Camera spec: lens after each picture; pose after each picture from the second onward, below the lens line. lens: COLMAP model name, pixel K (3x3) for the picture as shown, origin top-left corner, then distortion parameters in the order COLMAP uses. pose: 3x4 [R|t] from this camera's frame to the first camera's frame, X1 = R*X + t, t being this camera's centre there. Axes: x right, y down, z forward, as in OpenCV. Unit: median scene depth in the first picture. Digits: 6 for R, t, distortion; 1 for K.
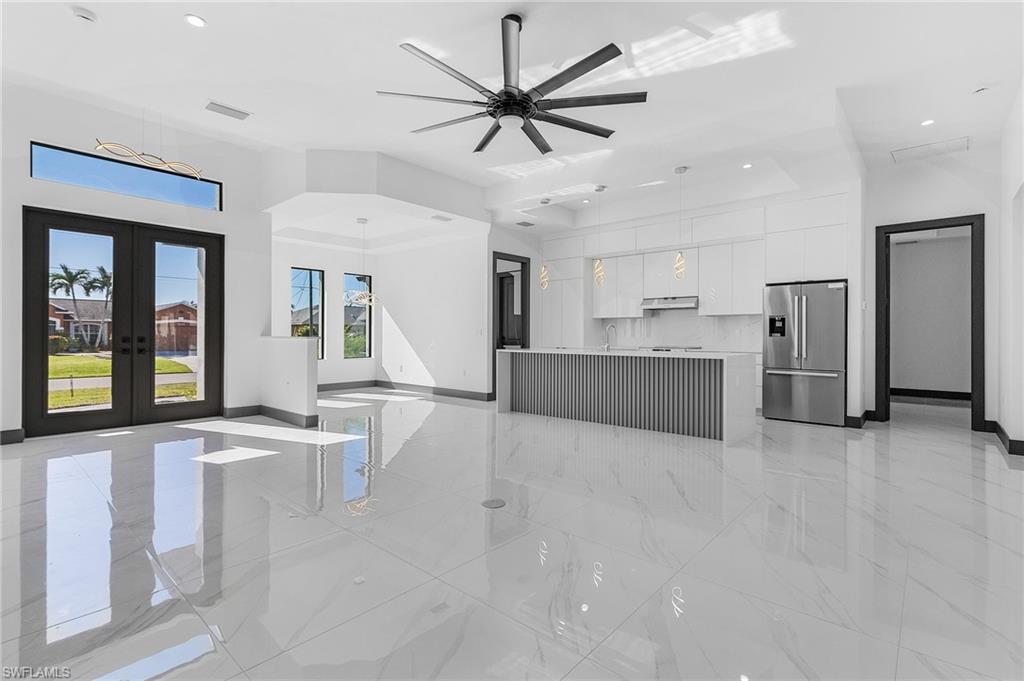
lens RADIAL K [[464.7, 0, 515.8], [0, 464.7, 335.9], [0, 0, 1]] dist [-0.001967, -0.000754]
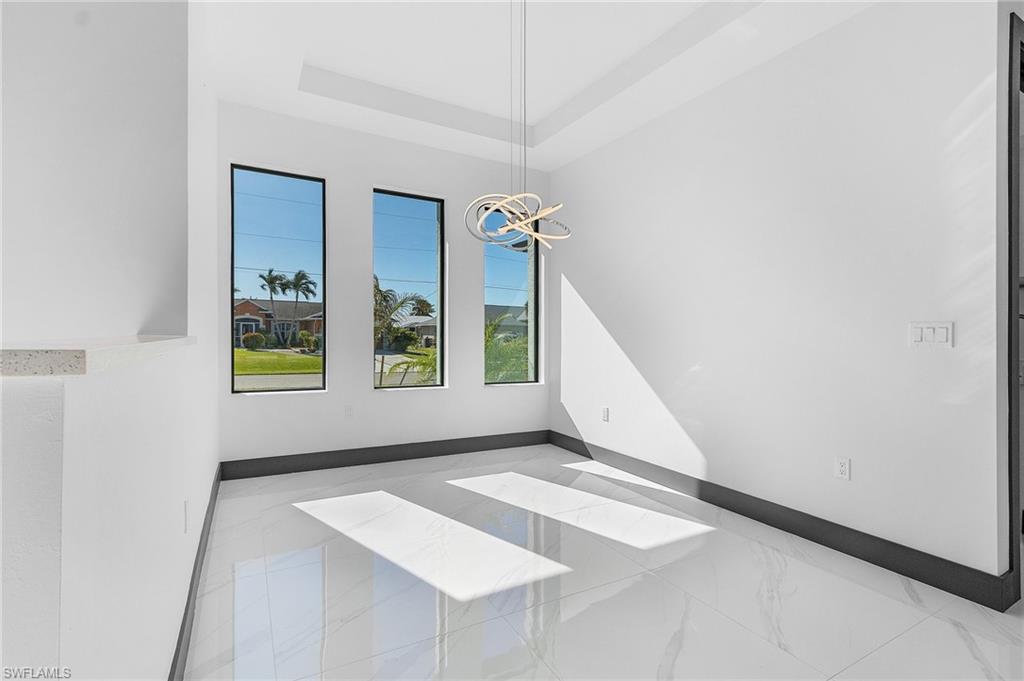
lens RADIAL K [[472.4, 0, 511.7], [0, 472.4, 339.4], [0, 0, 1]] dist [0.004093, 0.000282]
pose [[0.941732, 0.015215, -0.336020, -0.235035], [-0.013972, 0.999884, 0.006115, -0.002505], [0.336074, -0.001064, 0.941835, 0.718681]]
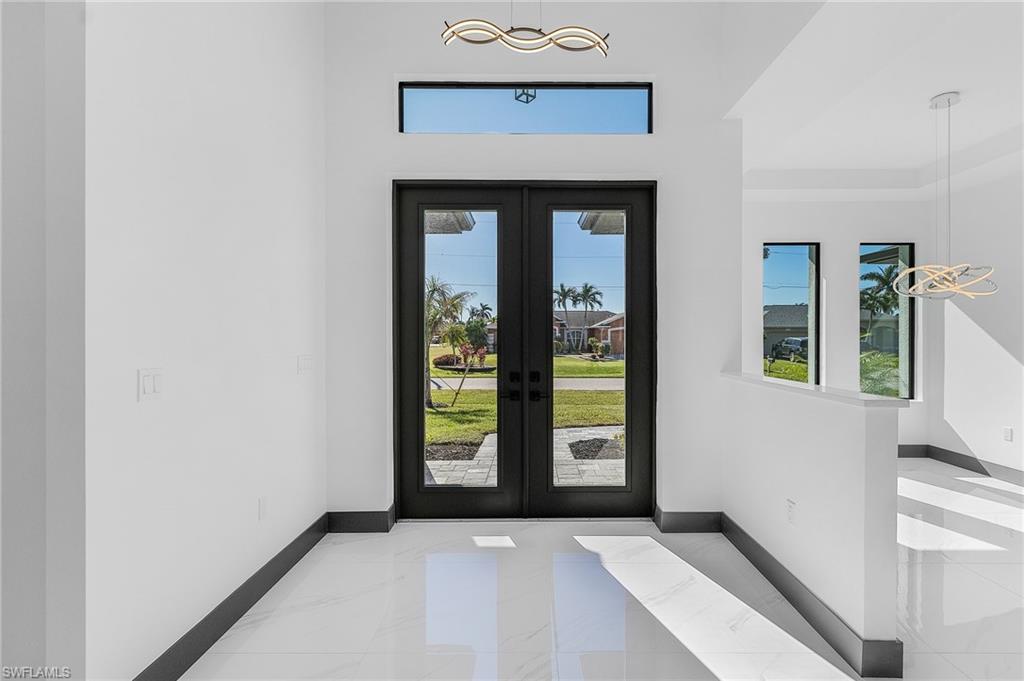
lens RADIAL K [[476.8, 0, 521.9], [0, 476.8, 343.5], [0, 0, 1]] dist [-0.014339, -0.000165]
pose [[0.643216, 0.006798, -0.765655, -0.261050], [0.002108, 0.999941, 0.010649, -0.031644], [0.765682, -0.008464, 0.643164, 0.448347]]
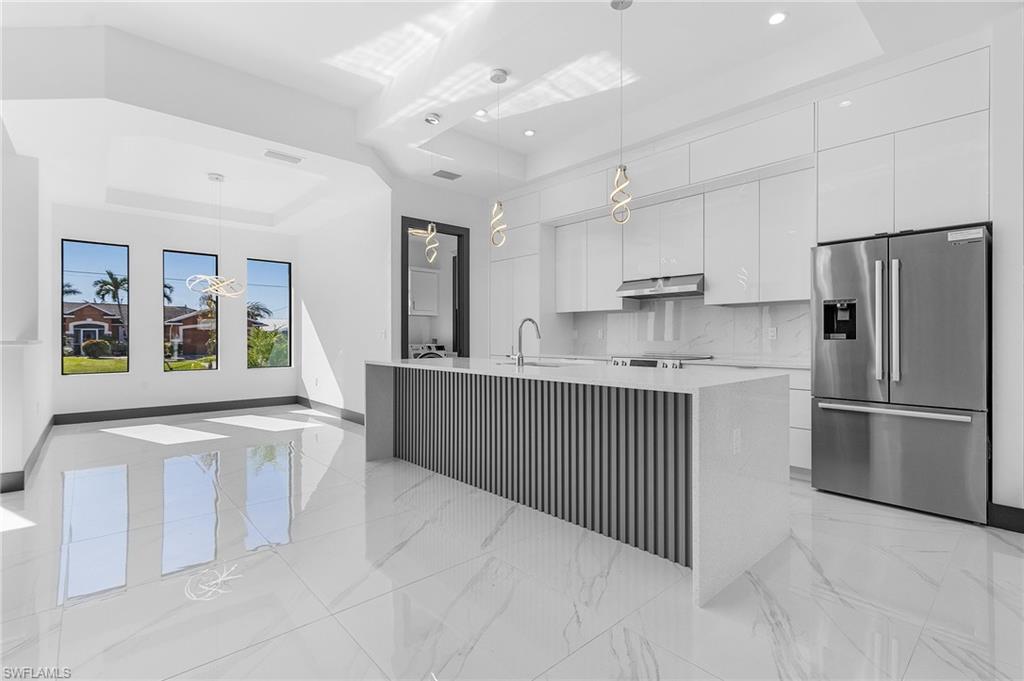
lens RADIAL K [[464.7, 0, 515.8], [0, 464.7, 335.9], [0, 0, 1]] dist [-0.001967, -0.000754]
pose [[0.993683, -0.001478, -0.112215, 0.213850], [0.000560, 0.999966, -0.008206, 0.001425], [0.112223, 0.008092, 0.993650, 0.362308]]
